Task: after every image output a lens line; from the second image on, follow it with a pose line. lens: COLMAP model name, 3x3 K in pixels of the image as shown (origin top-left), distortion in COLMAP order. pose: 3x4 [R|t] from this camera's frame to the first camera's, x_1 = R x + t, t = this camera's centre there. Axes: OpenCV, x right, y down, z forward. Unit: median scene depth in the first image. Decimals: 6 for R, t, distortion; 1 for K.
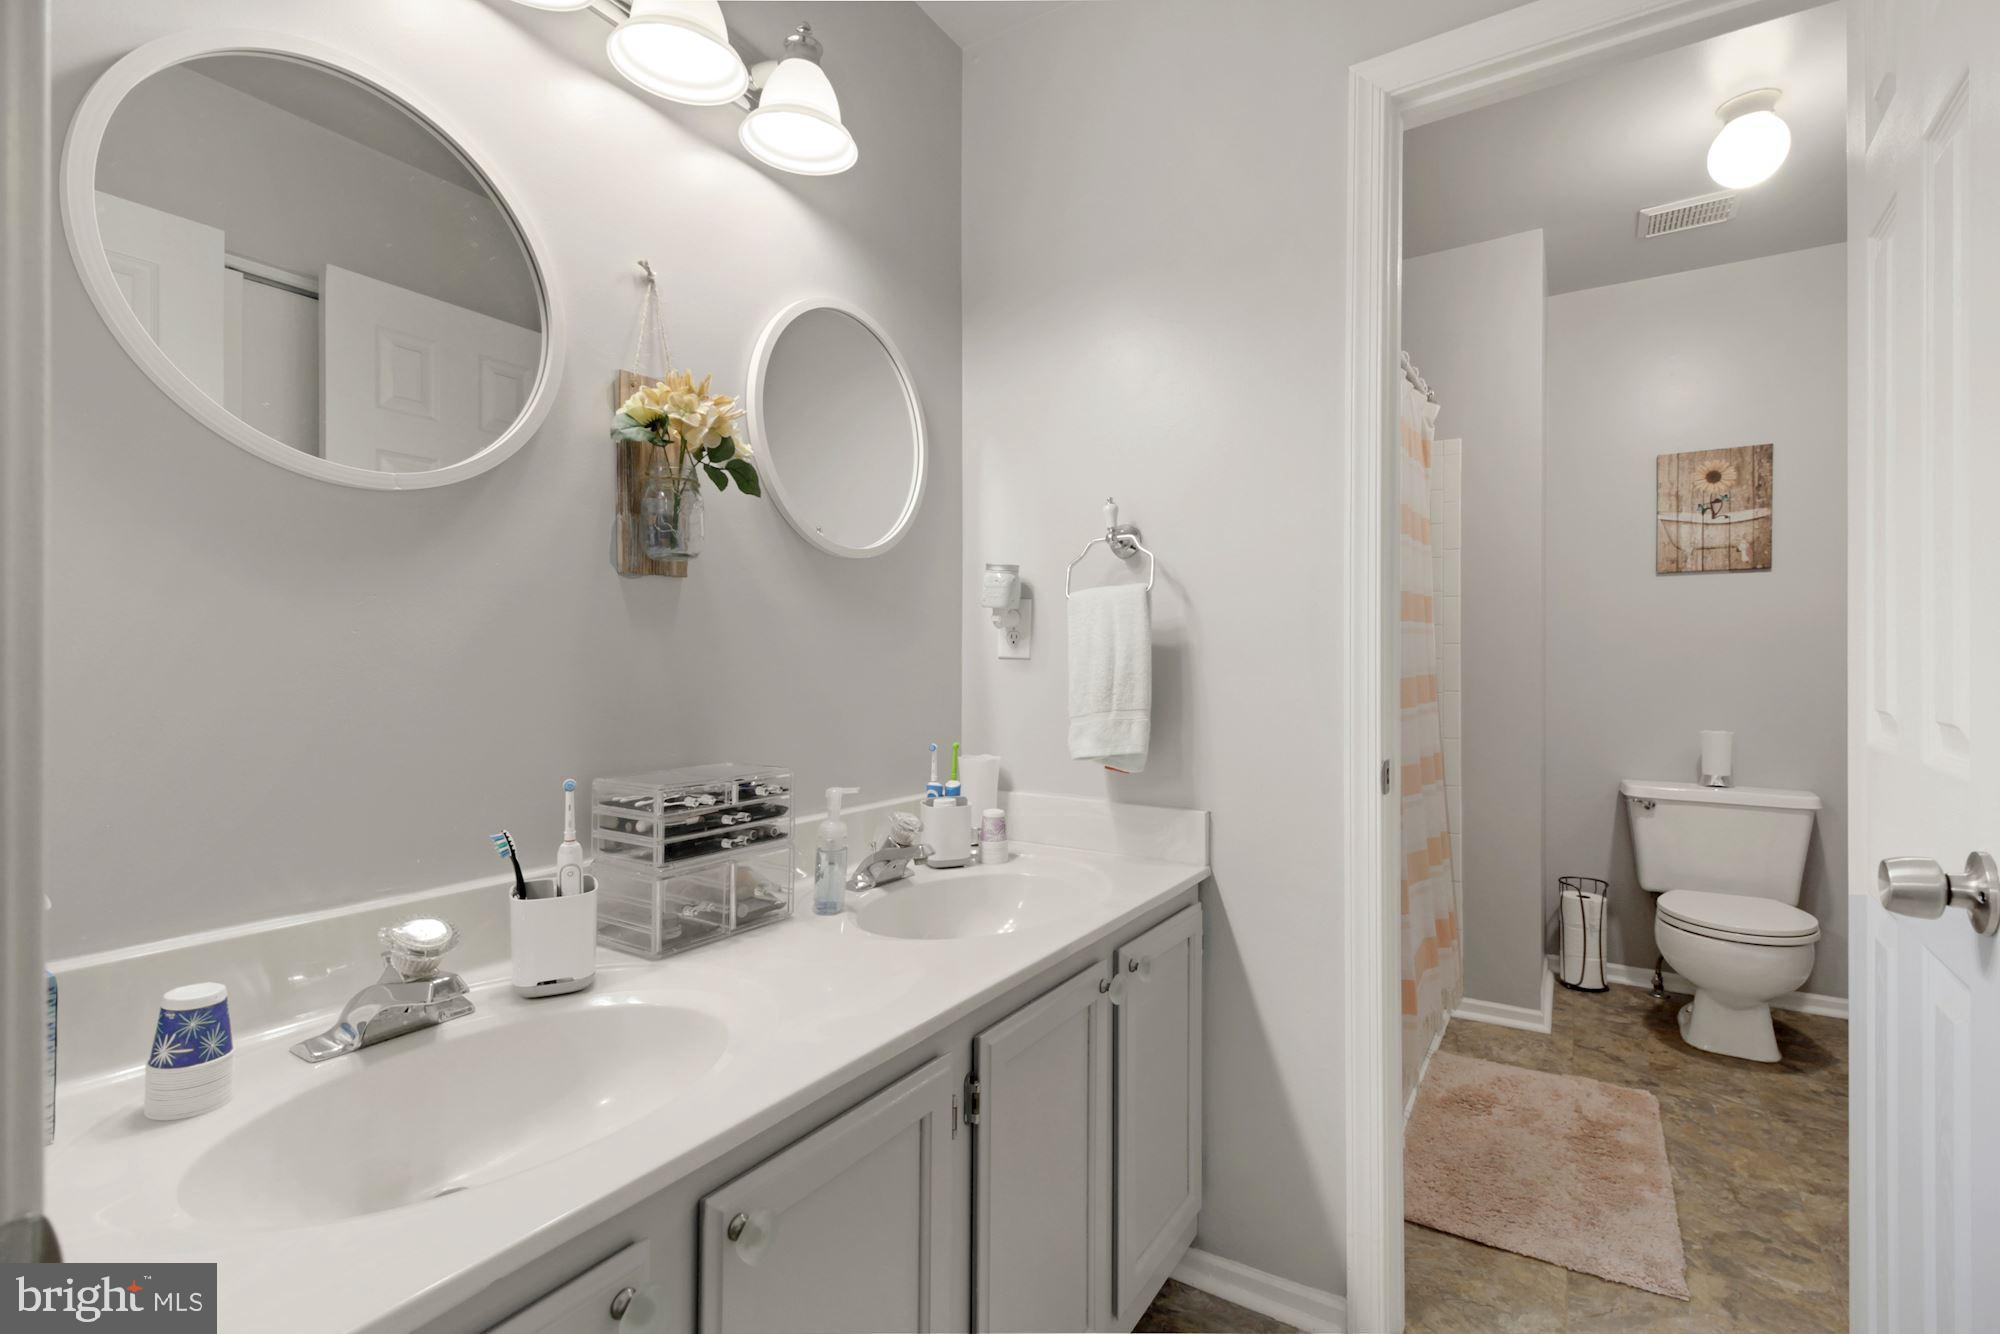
lens RADIAL K [[917.9, 0, 1000.9], [0, 917.9, 660.2], [0, 0, 1]] dist [0.012010, -0.000780]
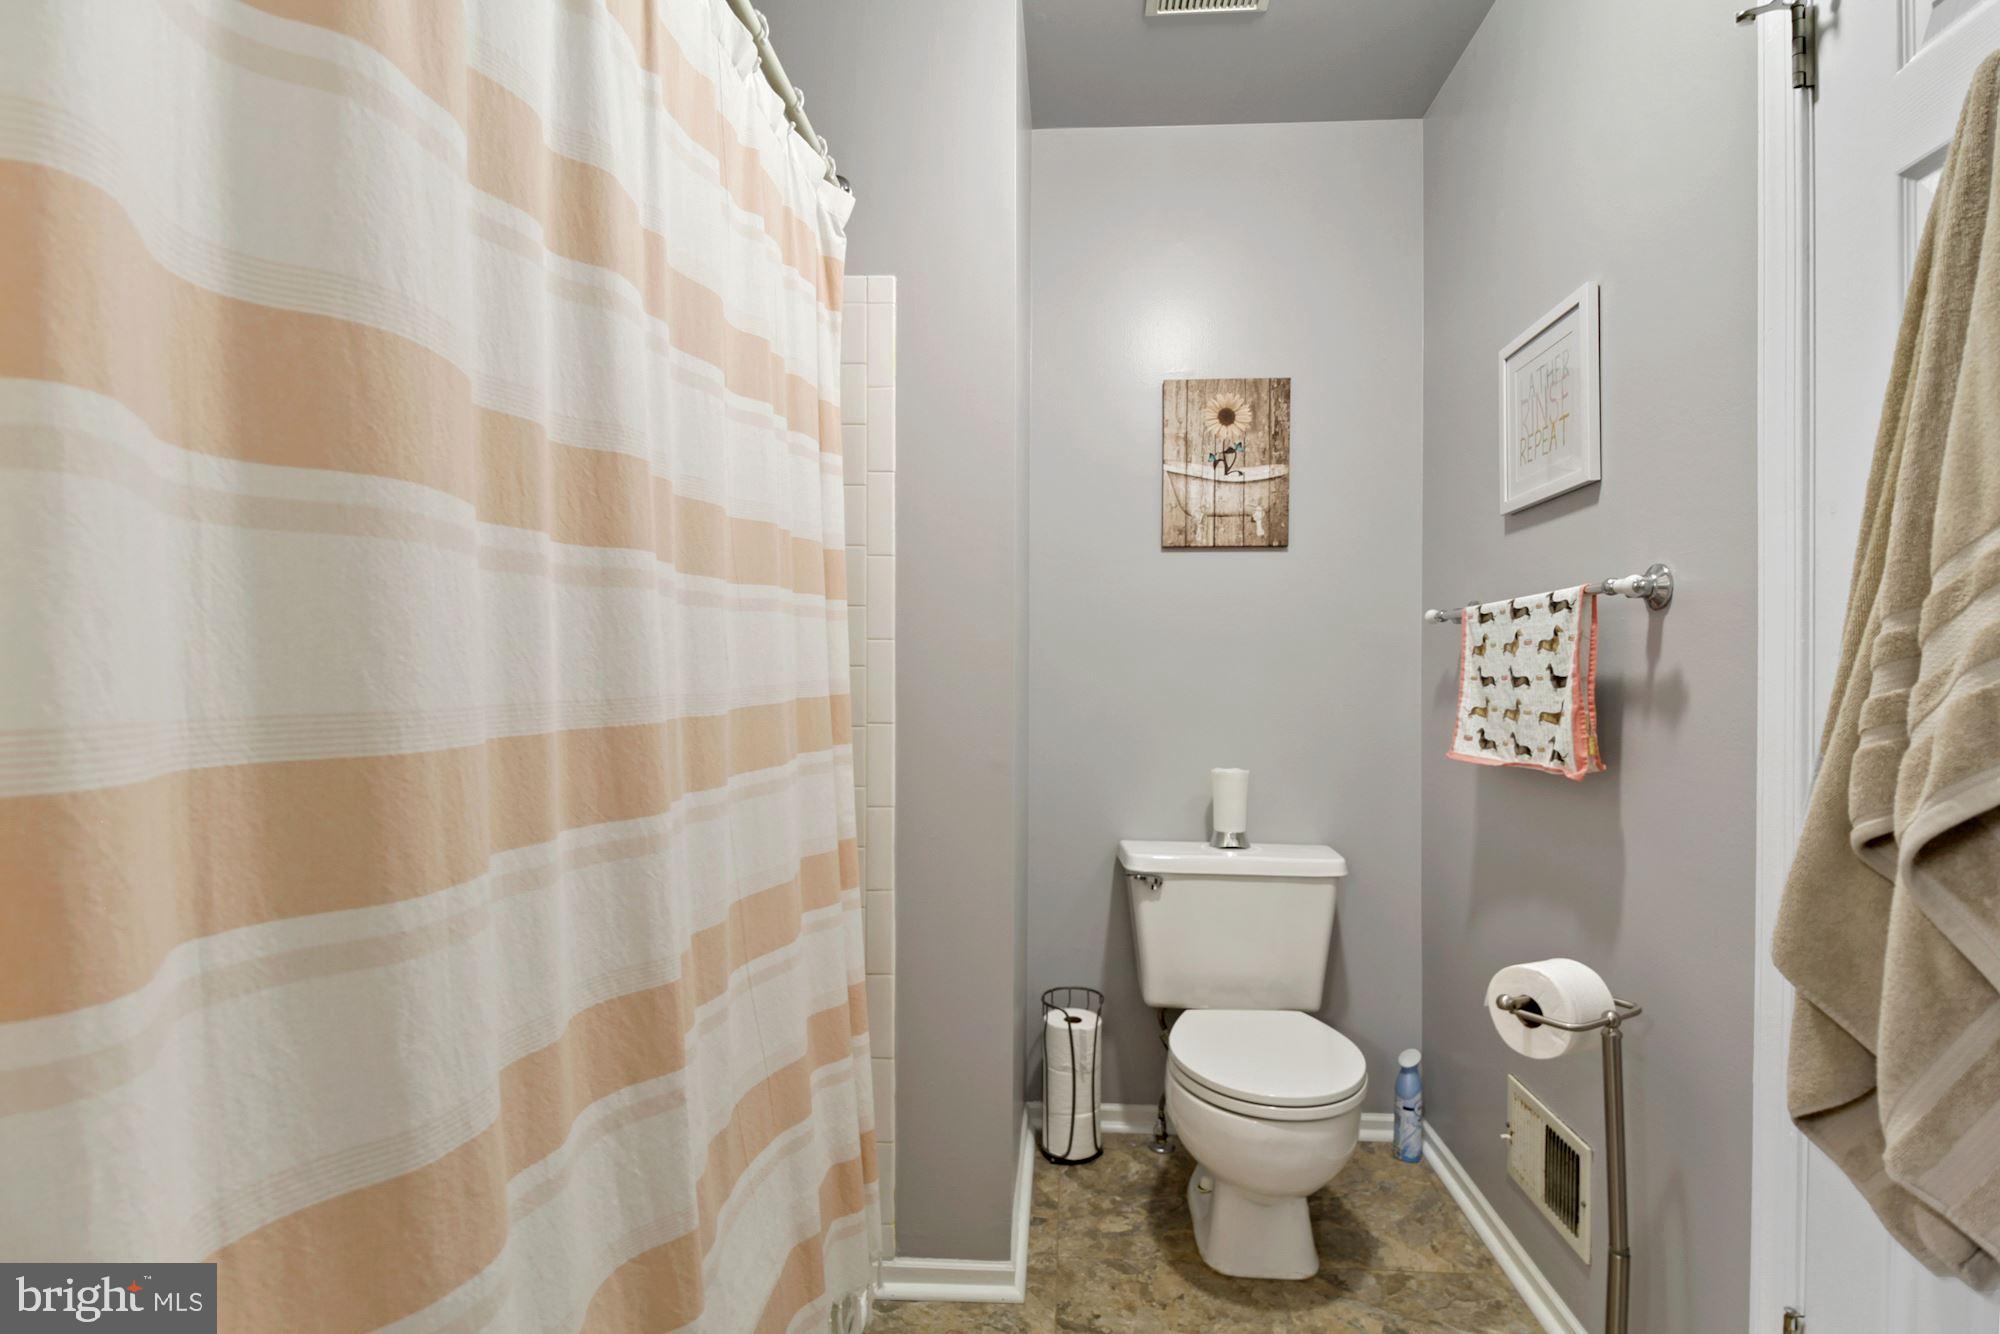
lens RADIAL K [[950.8, 0, 1003.4], [0, 950.8, 674.5], [0, 0, 1]] dist [0.008737, -0.012143]
pose [[0.881948, 0.002222, 0.471342, 0.269794], [-0.003950, 0.999989, 0.002677, 0.001624], [-0.471331, -0.004223, 0.881947, 0.429749]]
